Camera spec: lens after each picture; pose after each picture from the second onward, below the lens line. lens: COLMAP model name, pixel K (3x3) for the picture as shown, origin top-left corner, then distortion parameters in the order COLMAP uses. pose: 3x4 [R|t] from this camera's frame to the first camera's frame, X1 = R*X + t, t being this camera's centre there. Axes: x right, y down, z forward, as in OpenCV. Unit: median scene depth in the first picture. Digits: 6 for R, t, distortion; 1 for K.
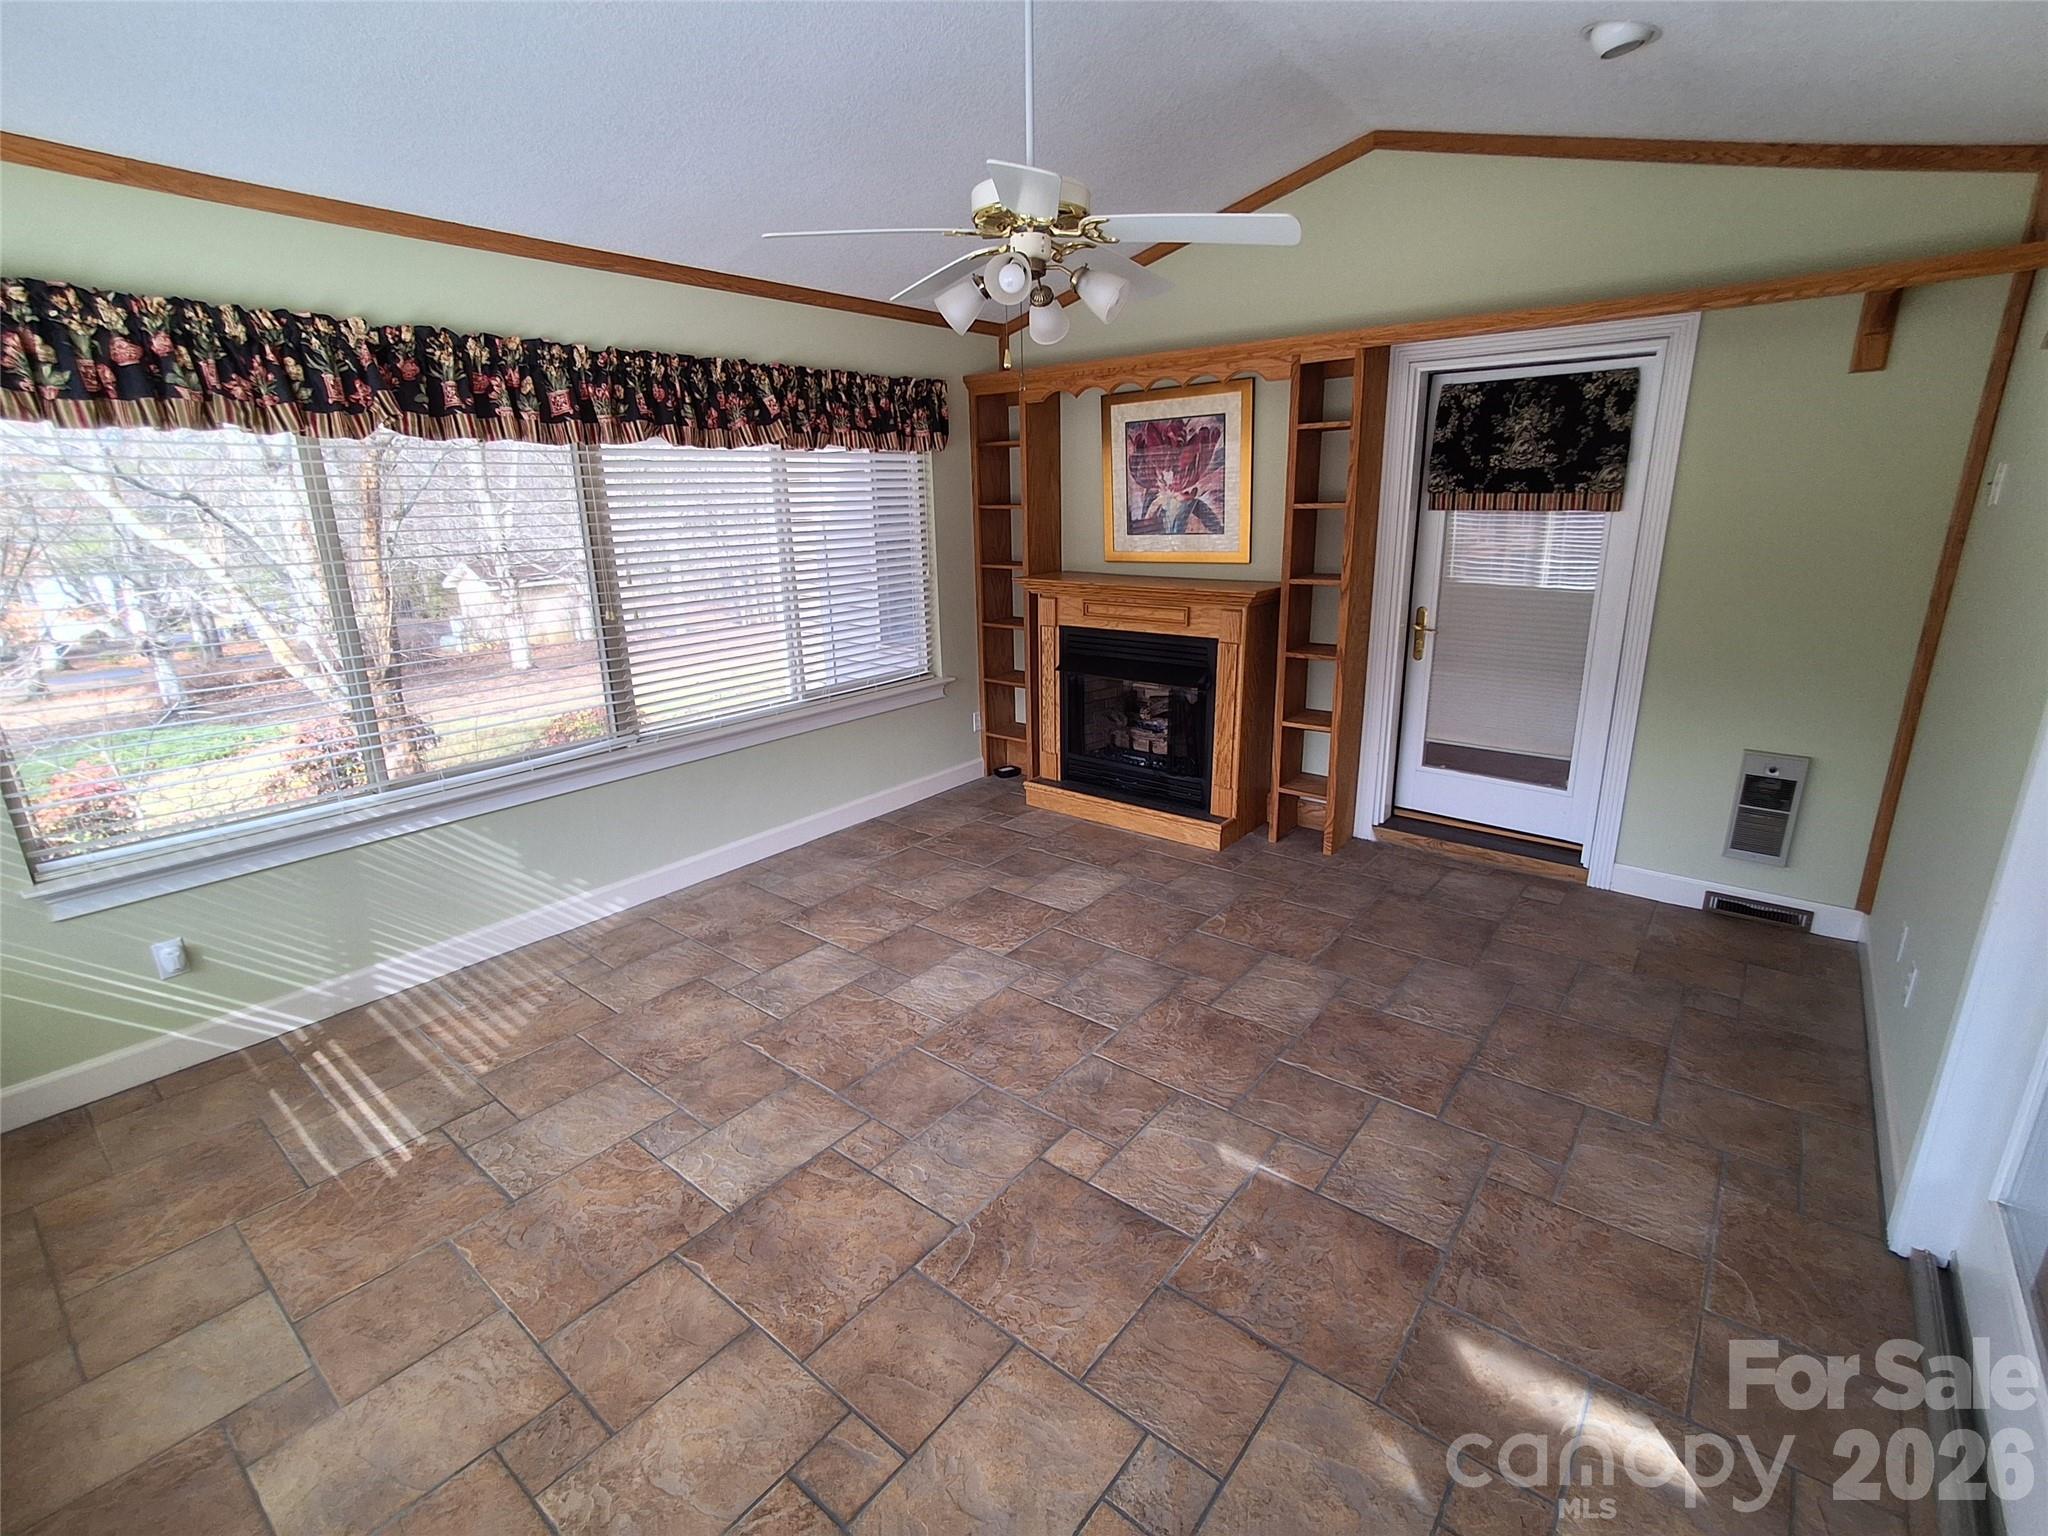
lens RADIAL K [[930.0, 0, 1021.5], [0, 930.0, 760.1], [0, 0, 1]] dist [-0.010733, -0.000546]
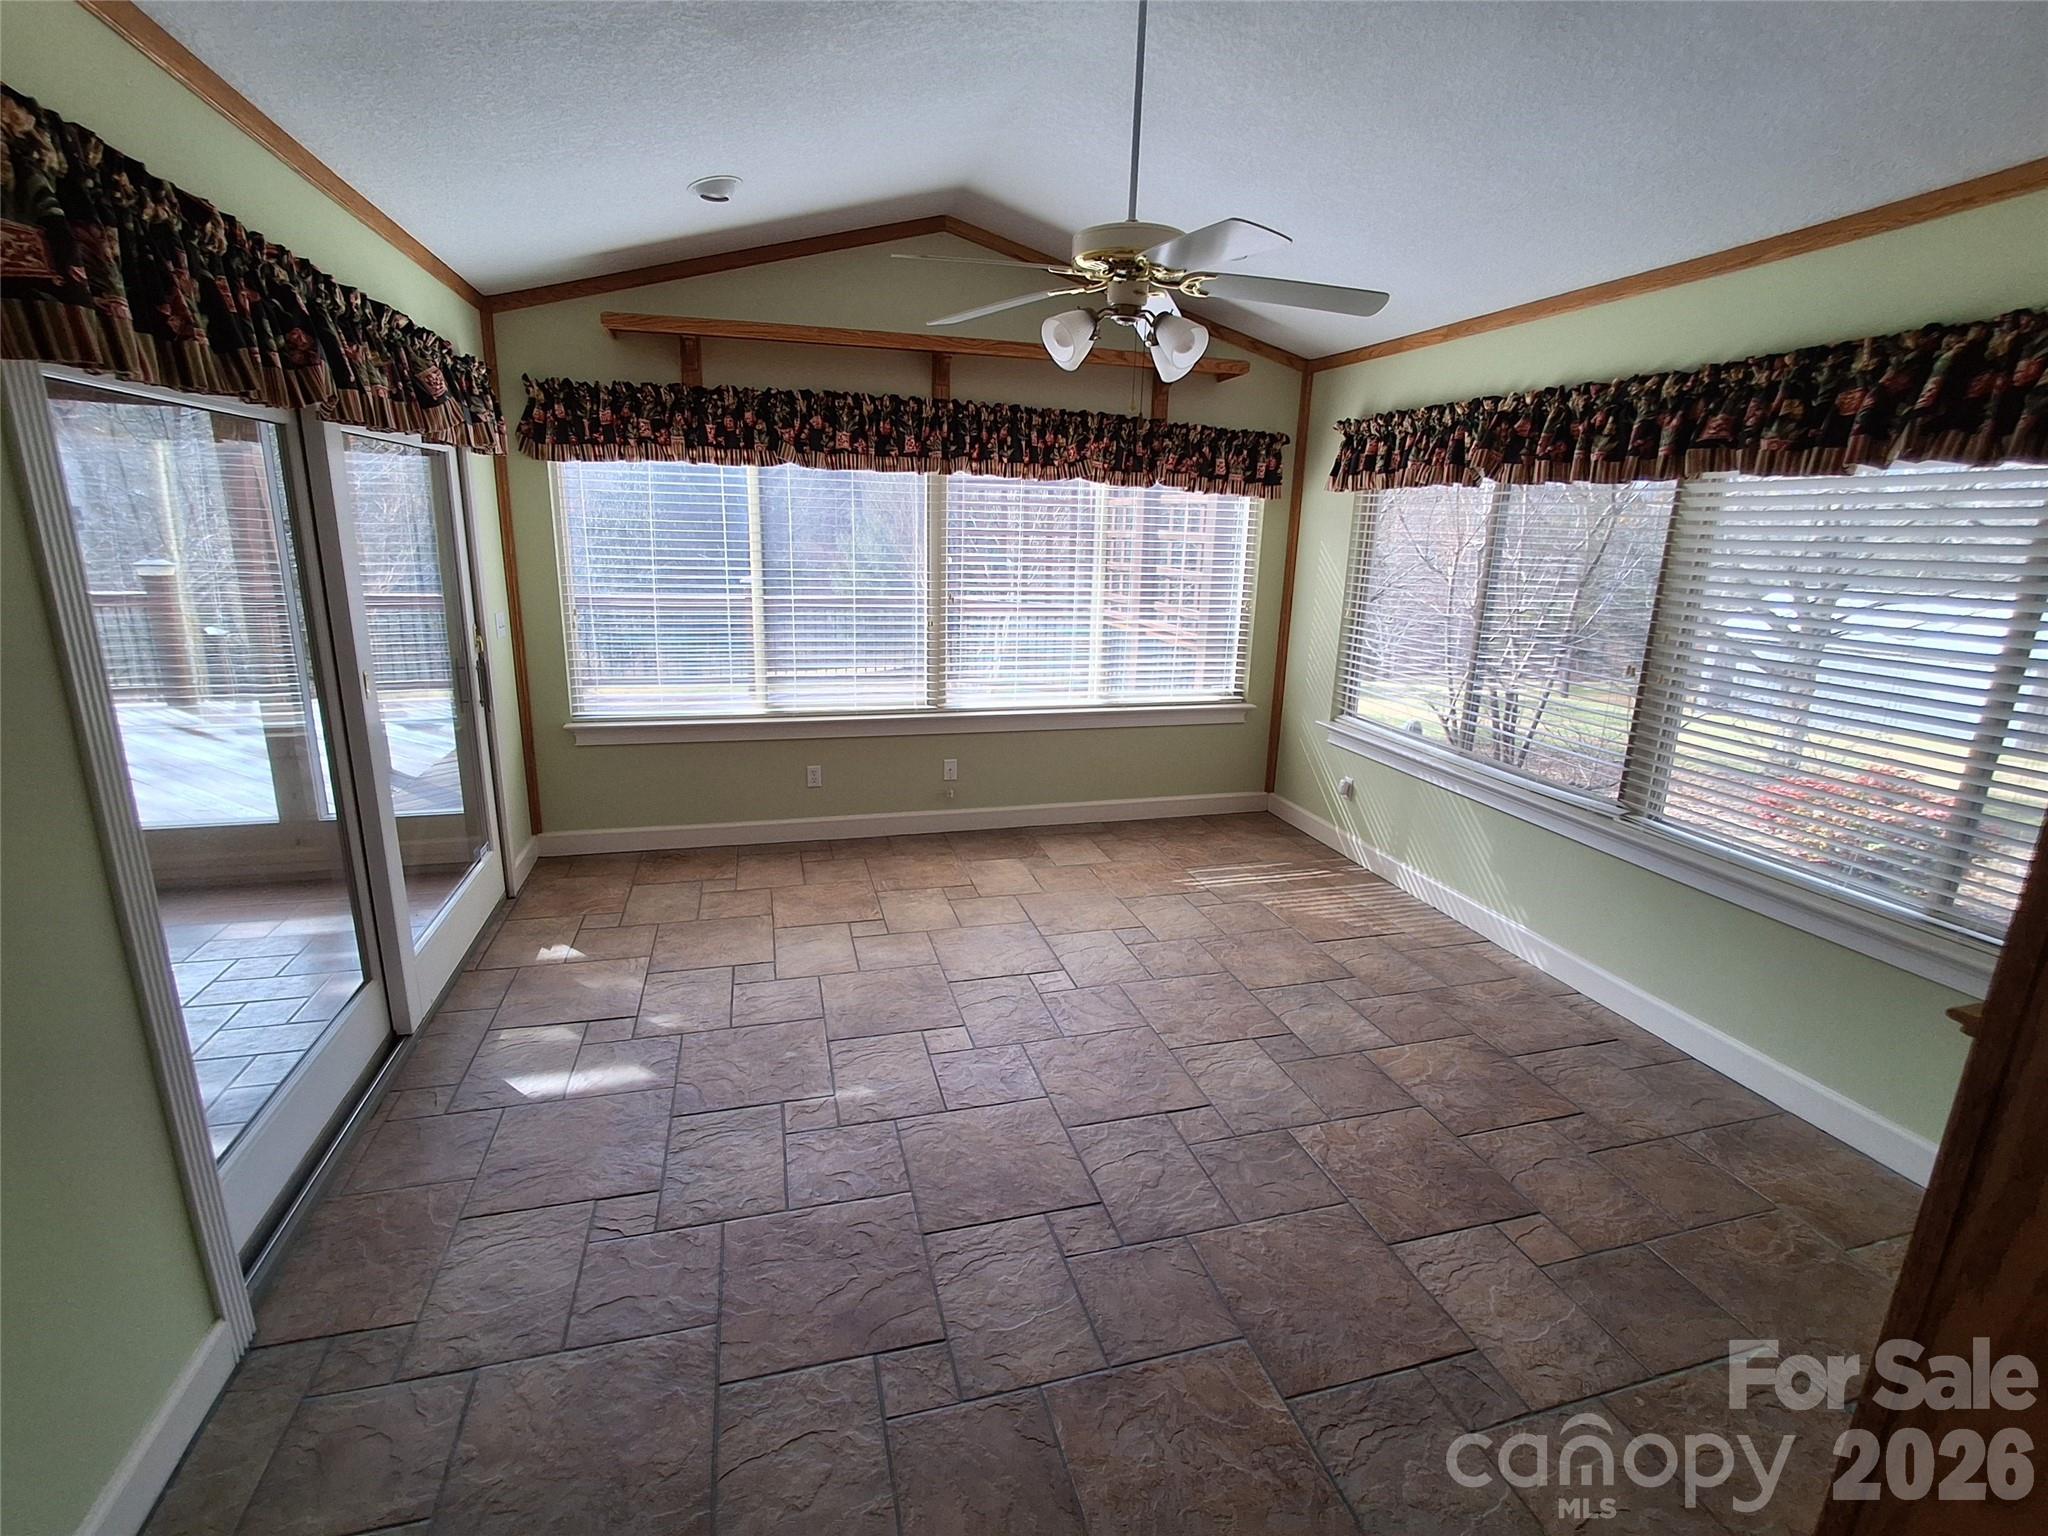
lens RADIAL K [[930.0, 0, 1021.5], [0, 930.0, 760.1], [0, 0, 1]] dist [-0.010733, -0.000546]
pose [[-0.579415, 0.204630, -0.788927, 0.723790], [-0.239154, 0.882674, 0.404589, -0.353123], [0.779156, 0.423099, -0.462496, 1.171617]]
